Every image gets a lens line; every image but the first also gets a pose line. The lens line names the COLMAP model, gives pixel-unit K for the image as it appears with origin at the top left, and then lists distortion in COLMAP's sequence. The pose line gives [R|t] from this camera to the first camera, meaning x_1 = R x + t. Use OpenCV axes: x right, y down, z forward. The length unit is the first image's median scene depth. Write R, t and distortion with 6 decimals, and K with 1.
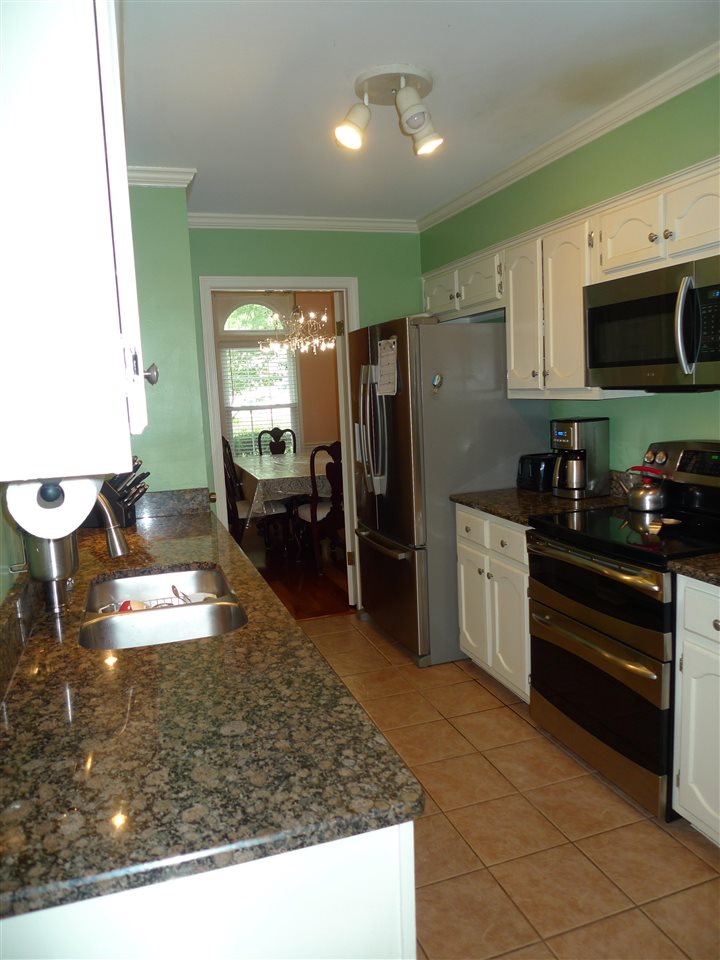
lens RADIAL K [[685.9, 0, 360.0], [0, 685.9, 480.0], [0, 0, 1]] dist [-0.024853, 0.000193]
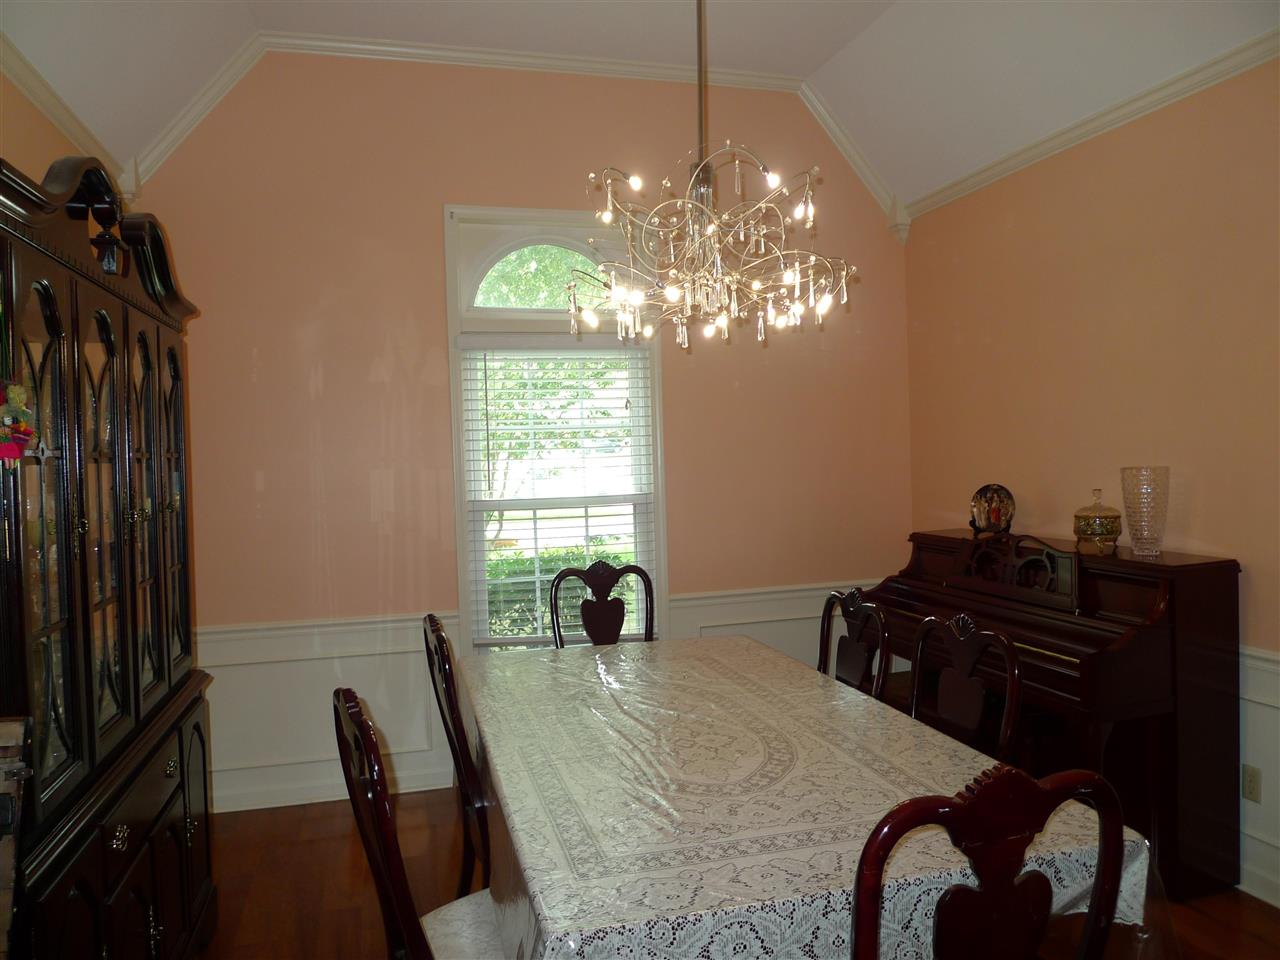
lens RADIAL K [[914.6, 0, 640.0], [0, 914.6, 480.0], [0, 0, 1]] dist [-0.024853, 0.000193]
pose [[0.998499, 0.020989, -0.050597, -0.077197], [-0.026119, 0.994341, -0.102977, -0.069943], [0.048149, 0.104144, 0.993396, 0.509793]]
